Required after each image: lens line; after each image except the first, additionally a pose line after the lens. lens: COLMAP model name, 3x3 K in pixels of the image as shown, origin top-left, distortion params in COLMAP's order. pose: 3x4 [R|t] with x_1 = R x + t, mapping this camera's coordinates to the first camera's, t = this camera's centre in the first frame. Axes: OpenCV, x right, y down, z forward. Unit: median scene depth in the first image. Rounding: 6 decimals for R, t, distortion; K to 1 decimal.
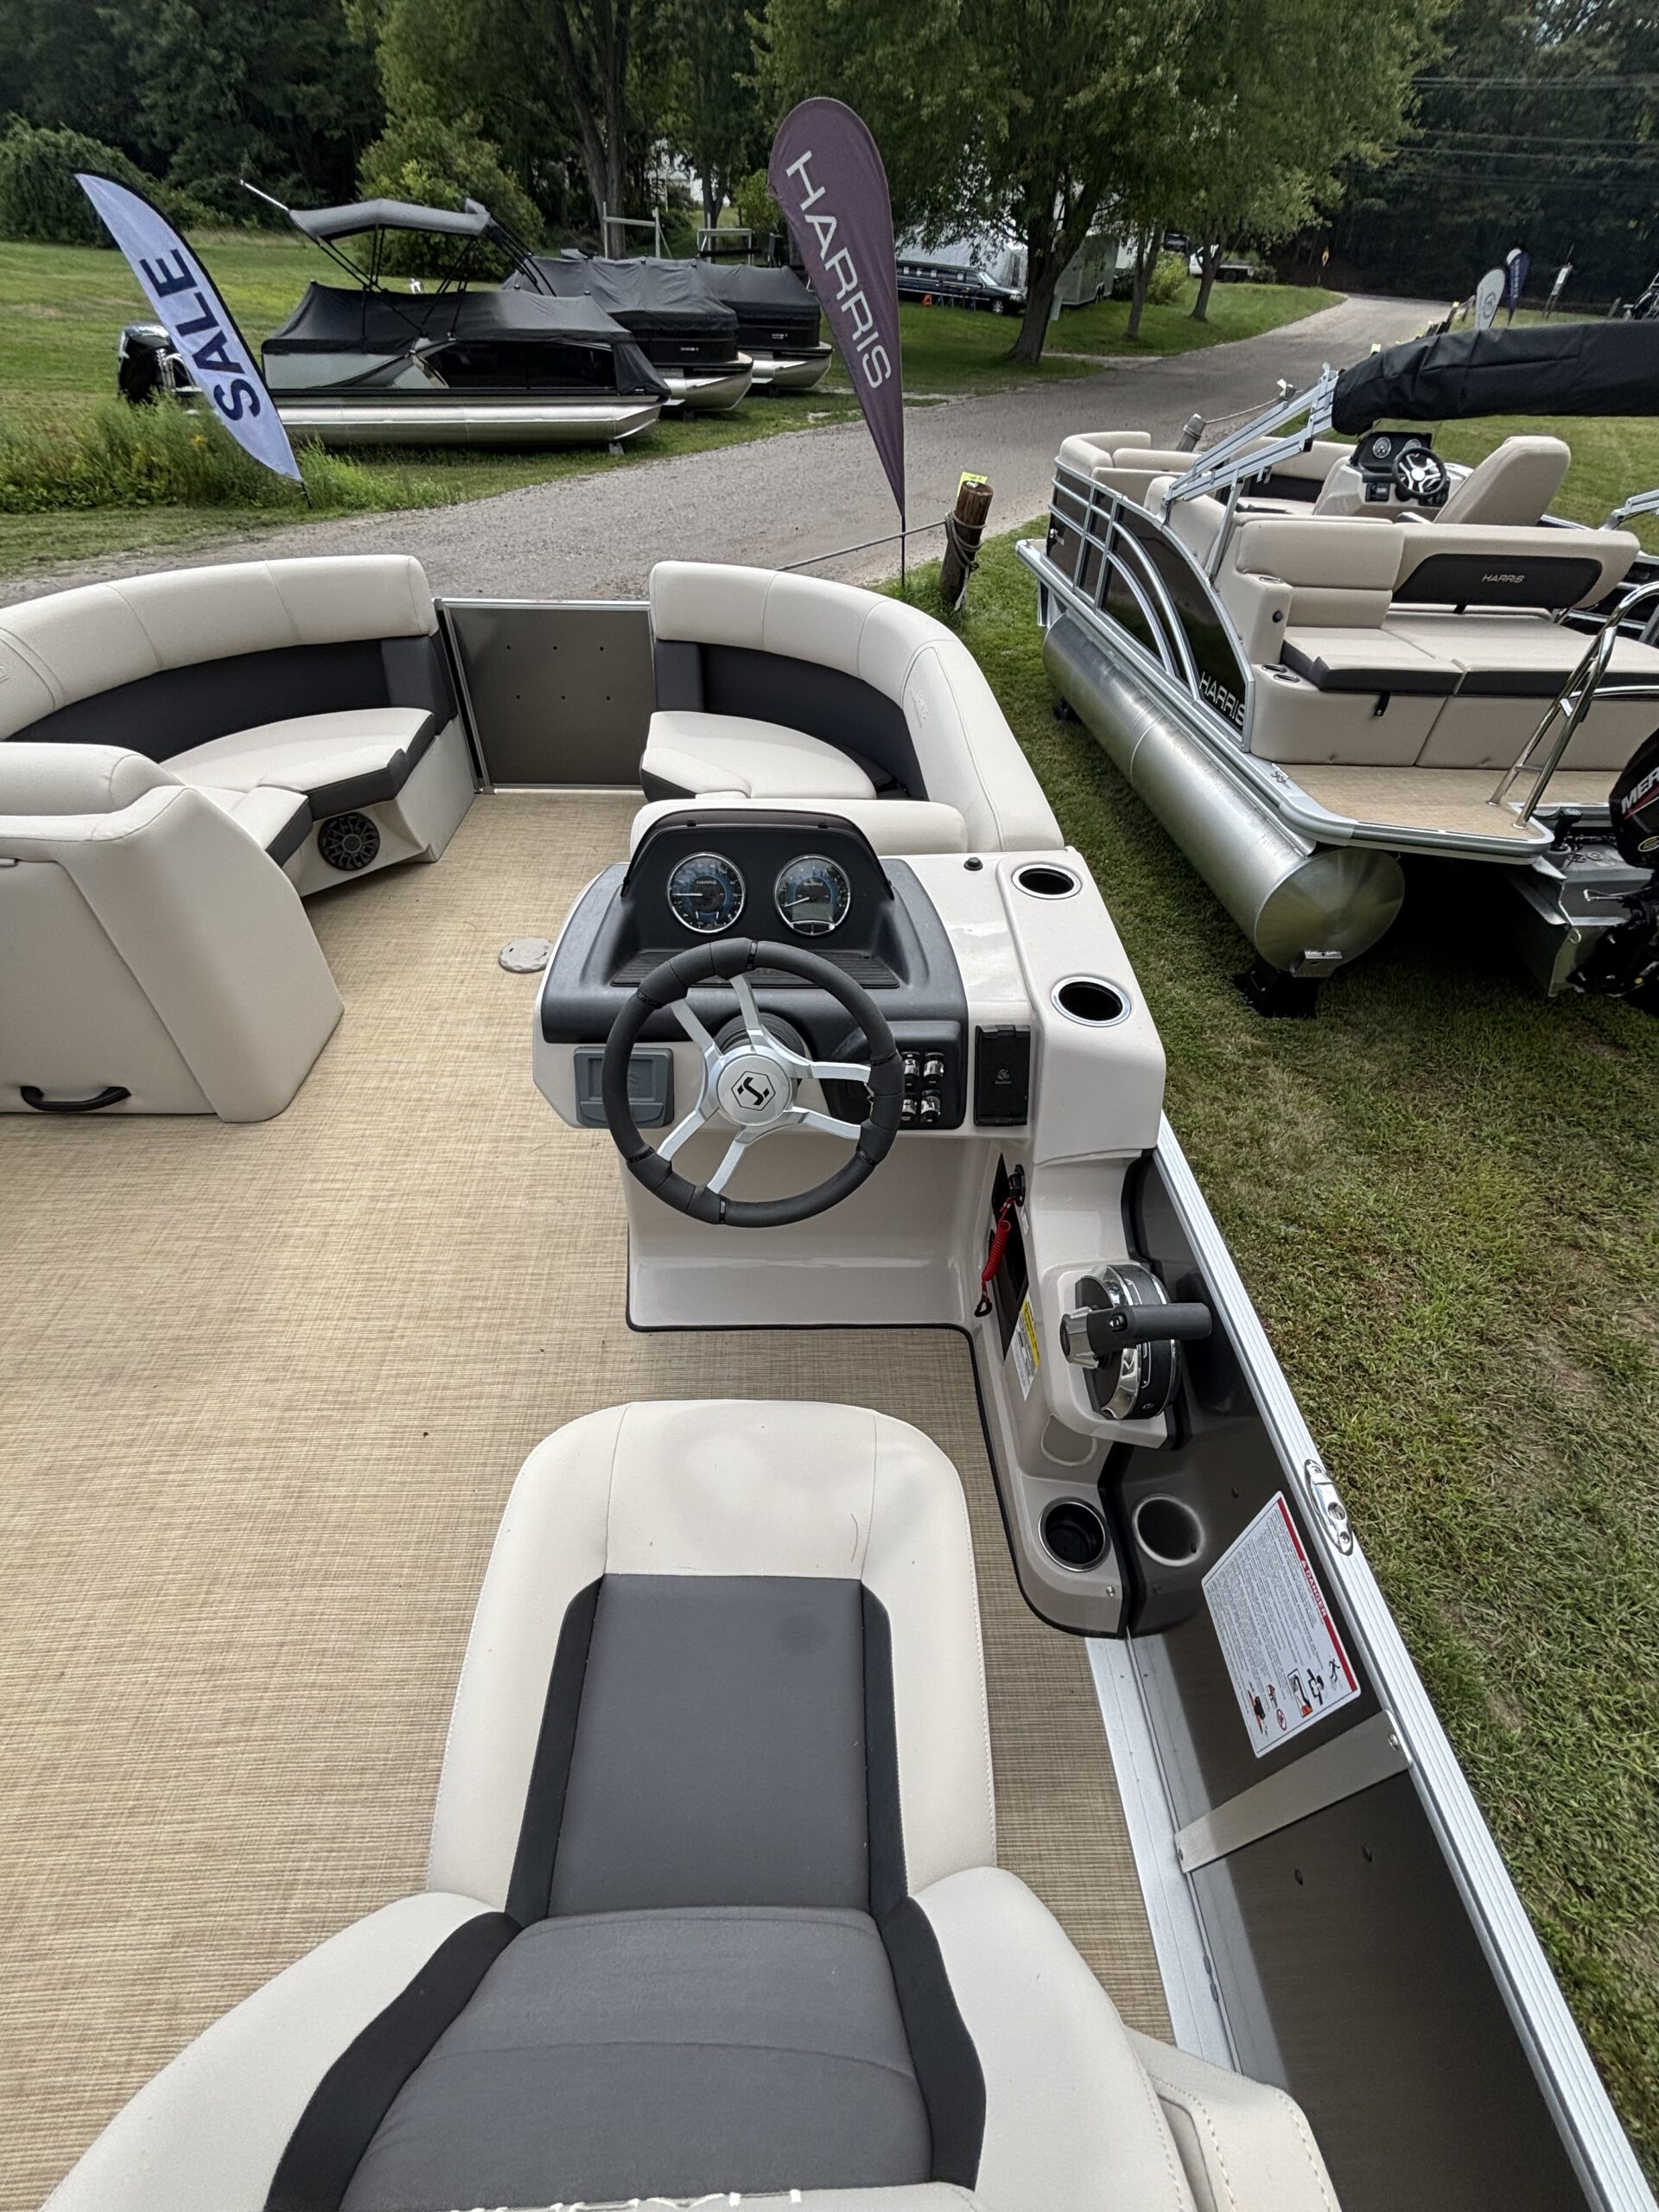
lens RADIAL K [[899.0, 0, 879.6], [0, 899.0, 1100.0], [0, 0, 1]] dist [-0.002246, 0.000289]
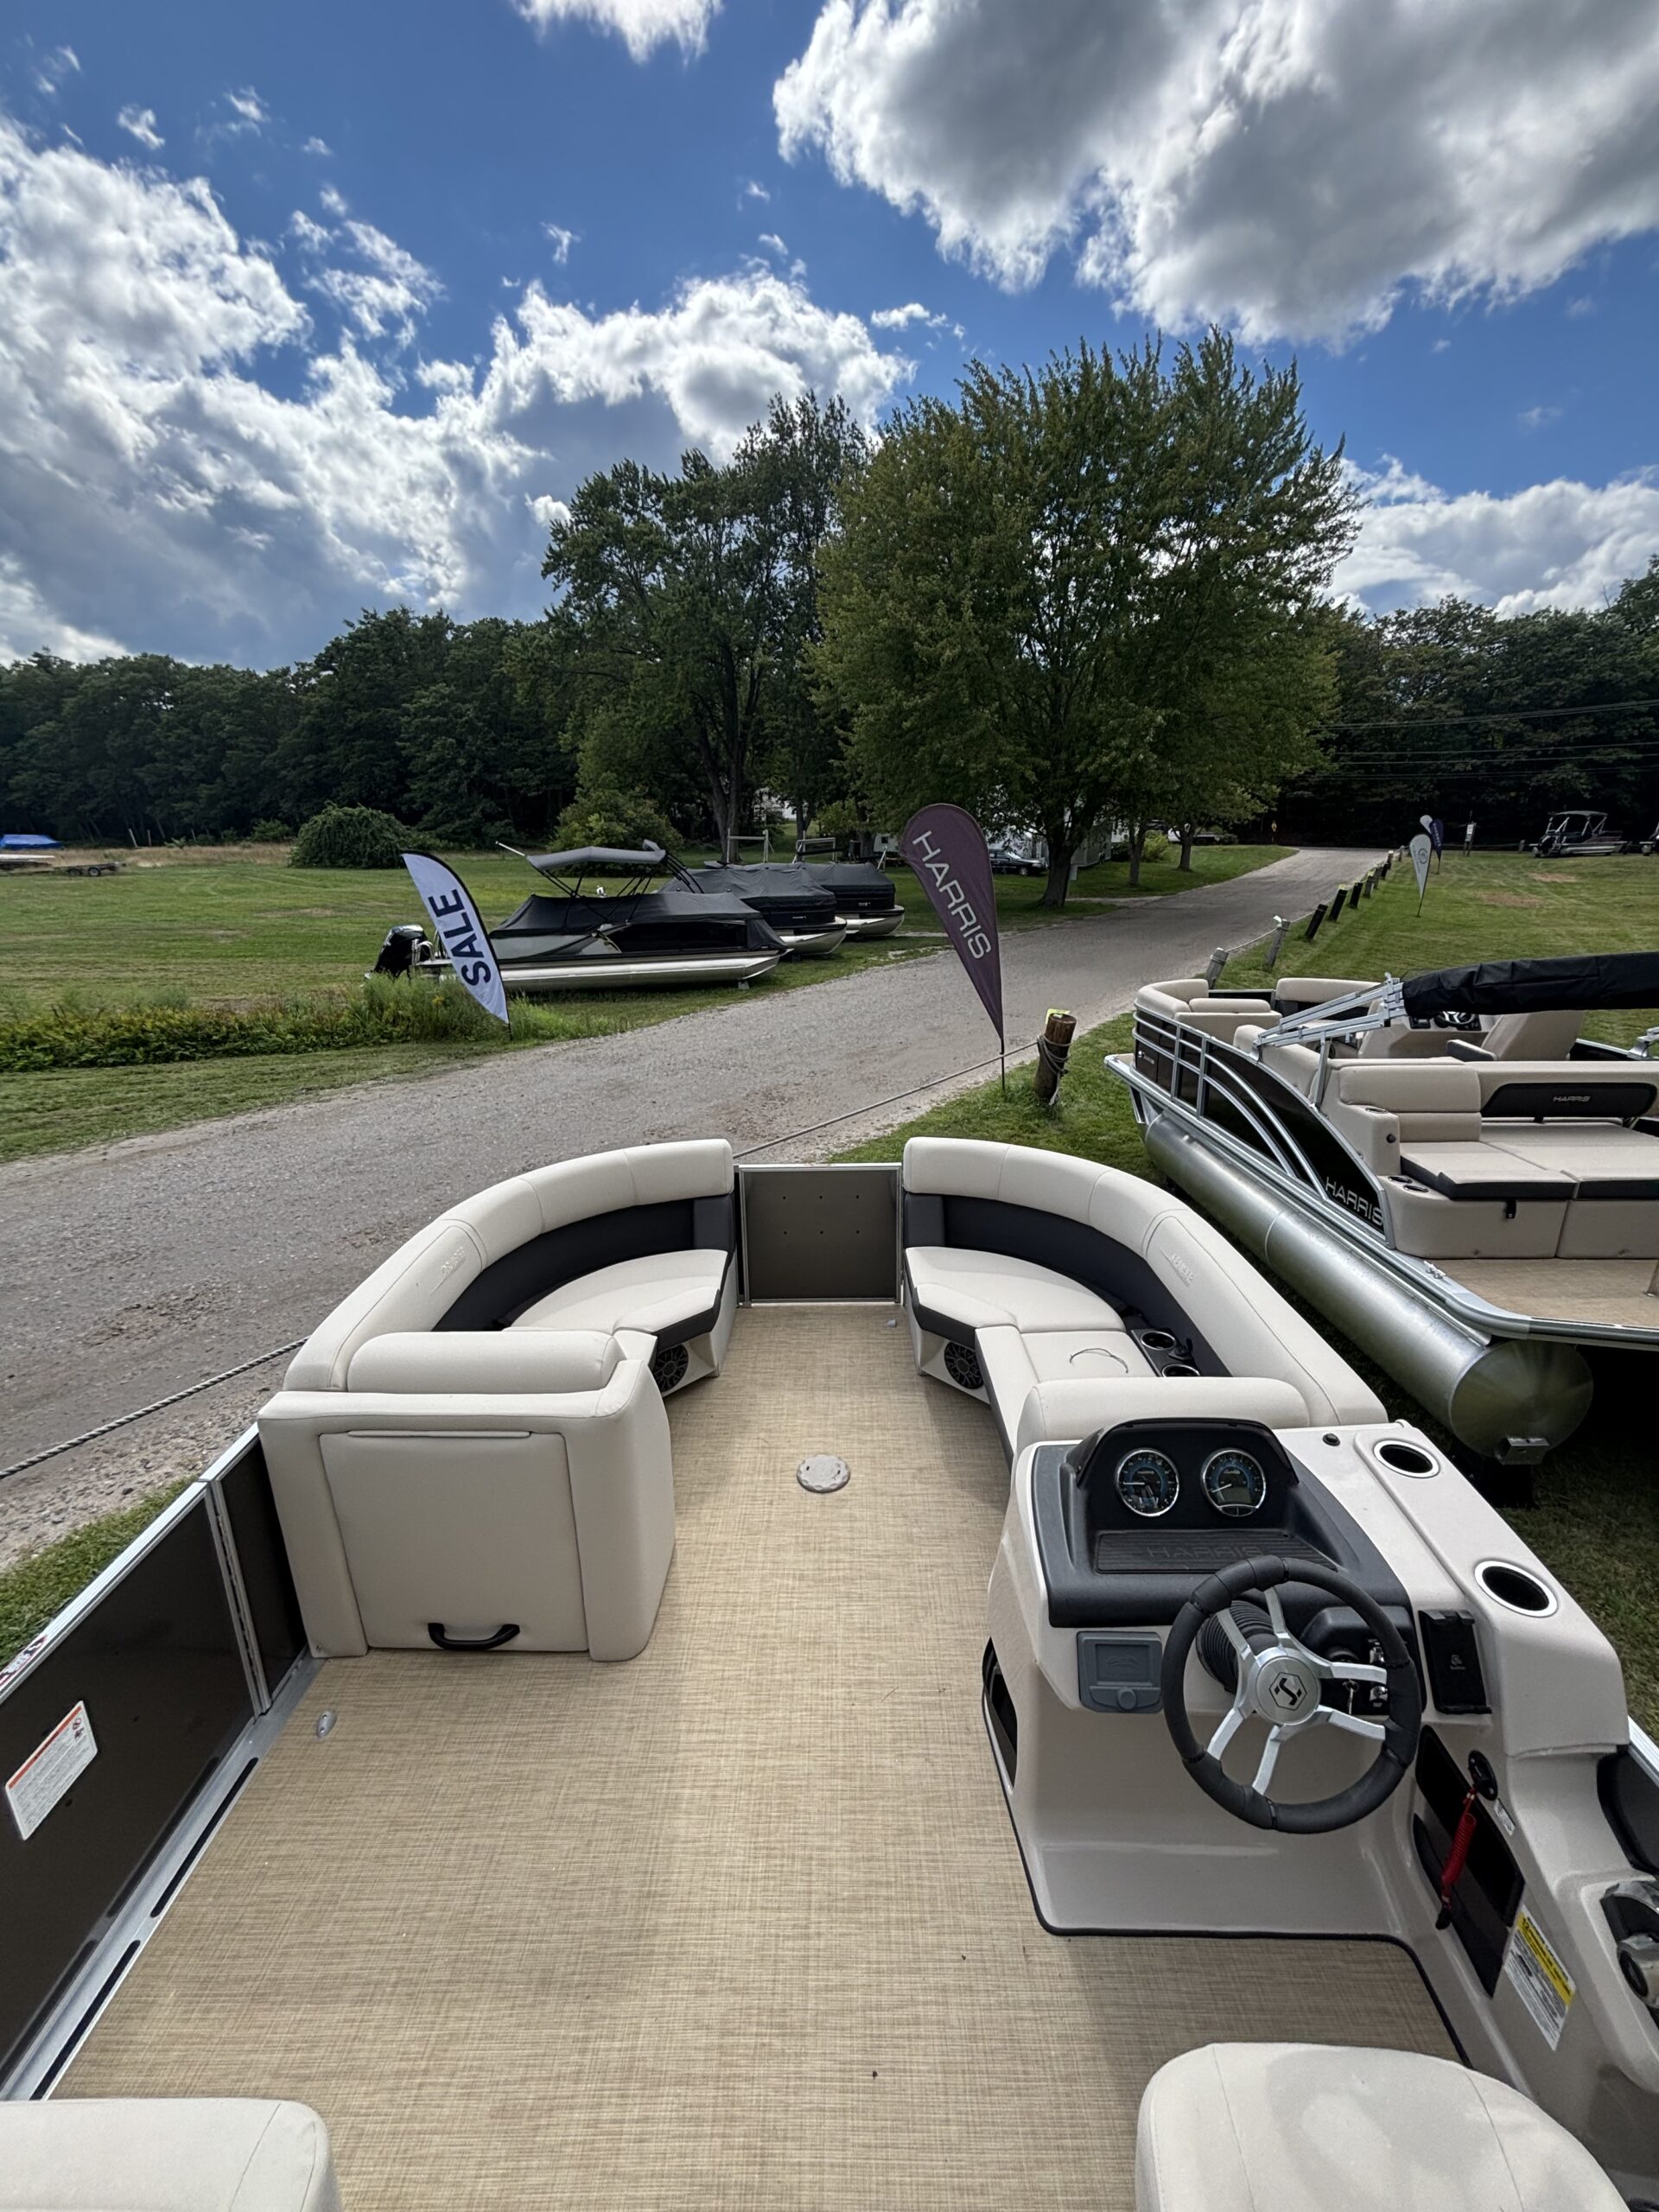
lens RADIAL K [[890.5, 0, 862.5], [0, 890.5, 1086.0], [0, 0, 1]] dist [0.000691, 0.000987]
pose [[0.996629, -0.039748, -0.071769, -0.175669], [0.001790, 0.885125, -0.465350, -0.051548], [0.082021, 0.463652, 0.882212, -0.143839]]
